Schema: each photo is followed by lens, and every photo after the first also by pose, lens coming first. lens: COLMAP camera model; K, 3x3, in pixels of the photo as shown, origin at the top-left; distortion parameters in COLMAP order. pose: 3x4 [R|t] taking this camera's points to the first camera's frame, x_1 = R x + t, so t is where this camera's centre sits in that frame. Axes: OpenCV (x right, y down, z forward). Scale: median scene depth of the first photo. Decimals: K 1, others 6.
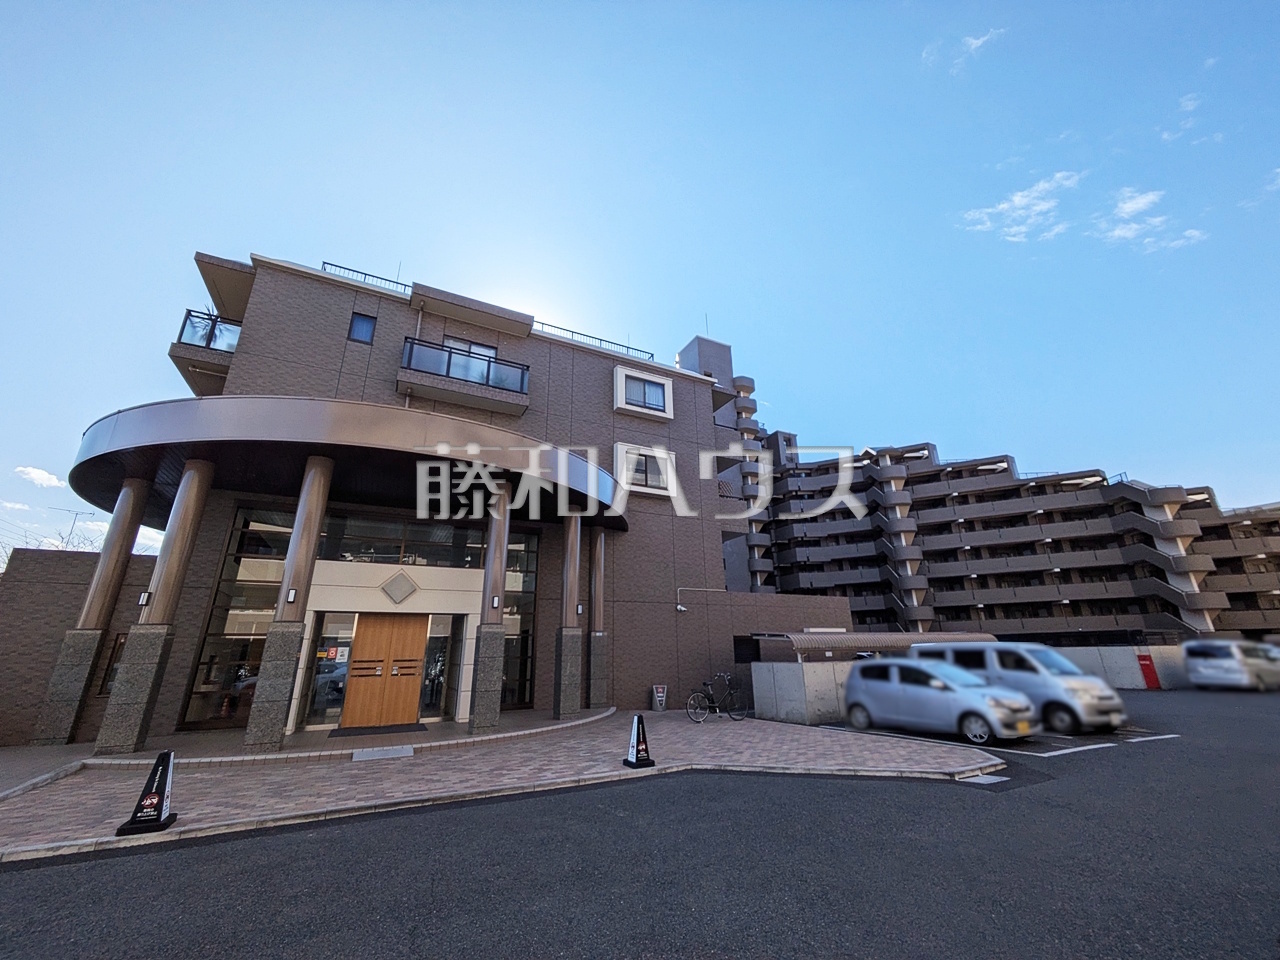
lens RADIAL K [[506.5, 0, 640.2], [0, 506.5, 483.9], [0, 0, 1]] dist [0.003276, 0.002055]
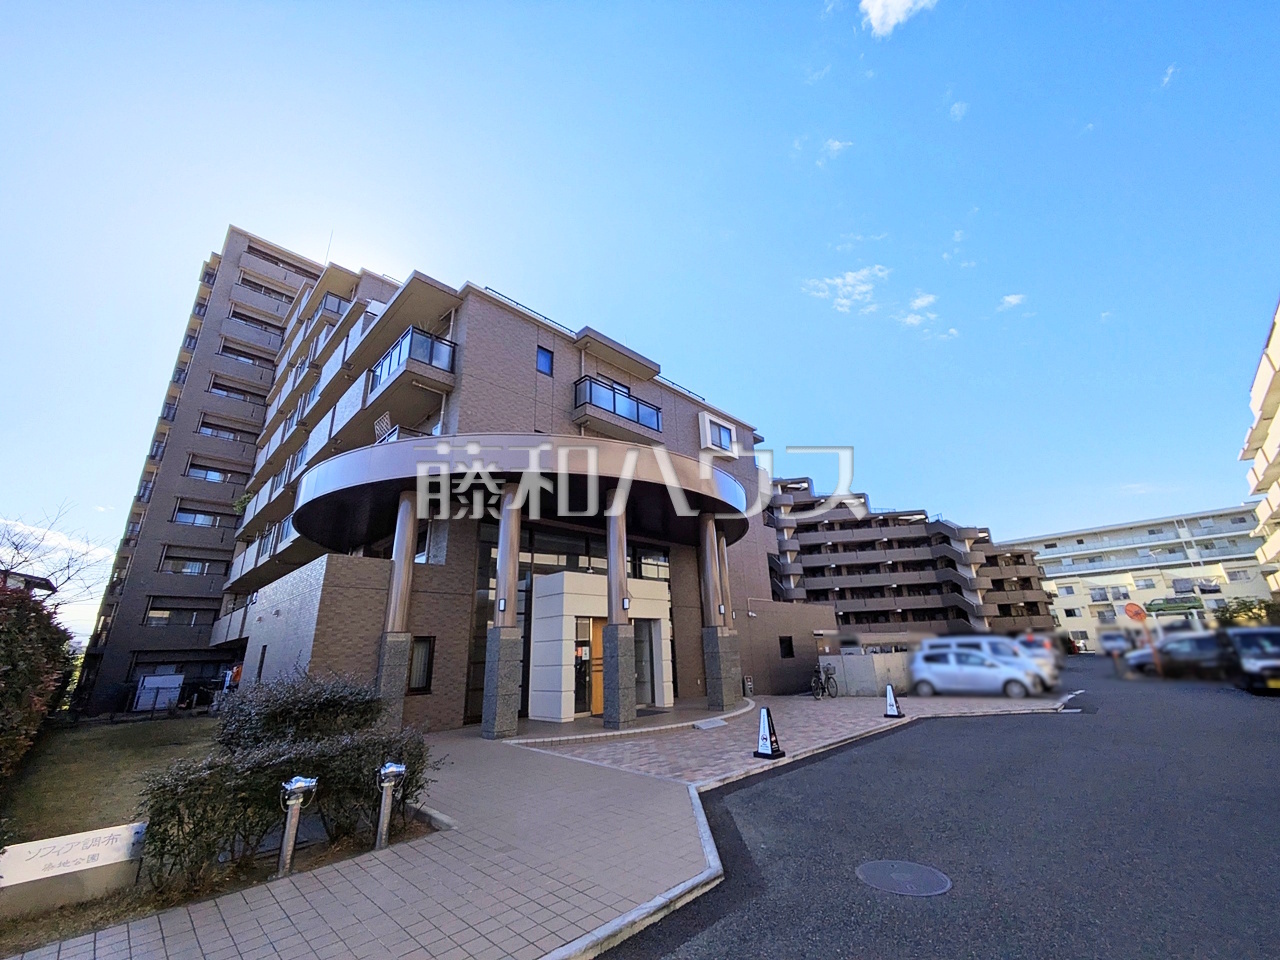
lens RADIAL K [[506.5, 0, 649.5], [0, 506.5, 480.0], [0, 0, 1]] dist [0.003276, 0.002055]
pose [[0.948227, 0.084036, 0.306275, -0.206283], [-0.077906, 0.996440, -0.032208, -0.009015], [-0.307891, 0.006679, 0.951398, -0.039632]]
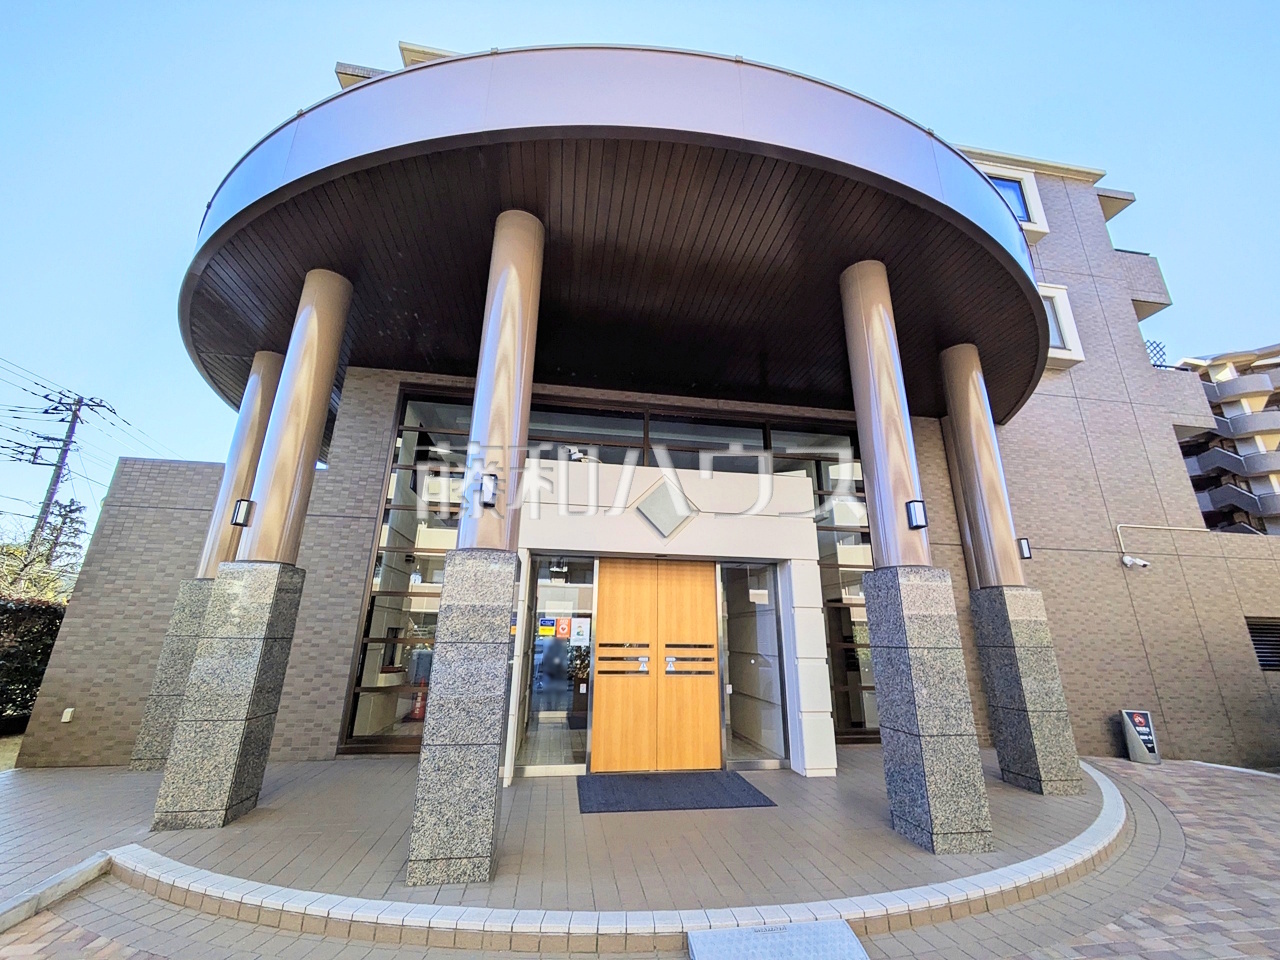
lens RADIAL K [[506.5, 0, 639.0], [0, 506.5, 480.7], [0, 0, 1]] dist [0.003276, 0.002055]
pose [[0.950204, -0.066196, -0.304516, -0.086971], [0.073312, 0.997237, 0.011980, 0.043185], [0.302882, -0.033709, 0.952432, 0.126595]]
